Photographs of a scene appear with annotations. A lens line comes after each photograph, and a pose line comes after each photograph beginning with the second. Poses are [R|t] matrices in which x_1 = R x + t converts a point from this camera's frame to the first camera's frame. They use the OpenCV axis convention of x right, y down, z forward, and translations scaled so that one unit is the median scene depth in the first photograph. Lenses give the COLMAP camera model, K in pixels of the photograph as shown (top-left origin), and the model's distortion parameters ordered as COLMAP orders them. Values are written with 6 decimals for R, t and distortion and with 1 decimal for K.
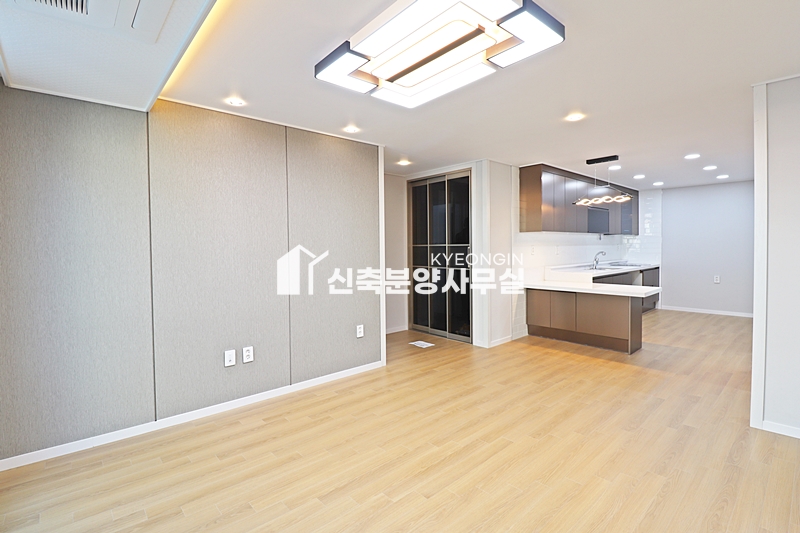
lens RADIAL K [[371.0, 0, 391.9], [0, 371.0, 259.3], [0, 0, 1]] dist [-0.005877, -0.007003]
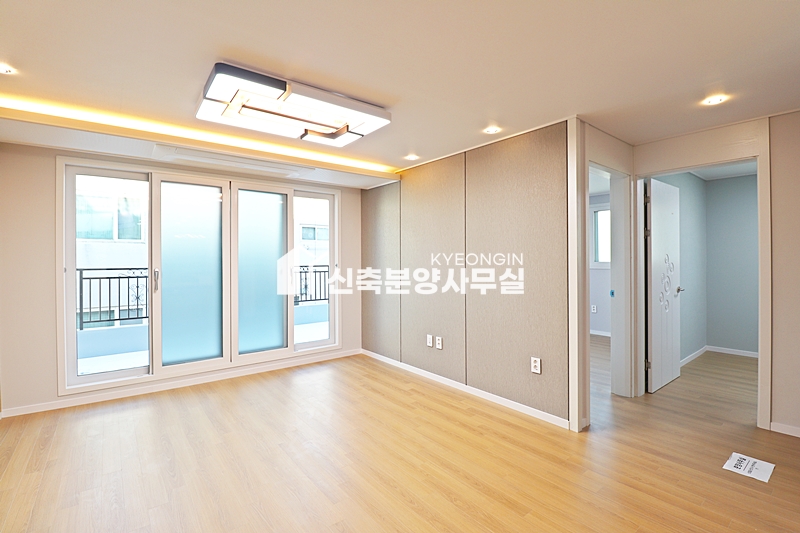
lens RADIAL K [[371.0, 0, 404.0], [0, 371.0, 260.4], [0, 0, 1]] dist [-0.005877, -0.007003]
pose [[-0.039284, 0.019538, -0.999037, 0.869539], [-0.027136, 0.999419, 0.020612, -0.049086], [0.998860, 0.027920, -0.038731, 0.899370]]
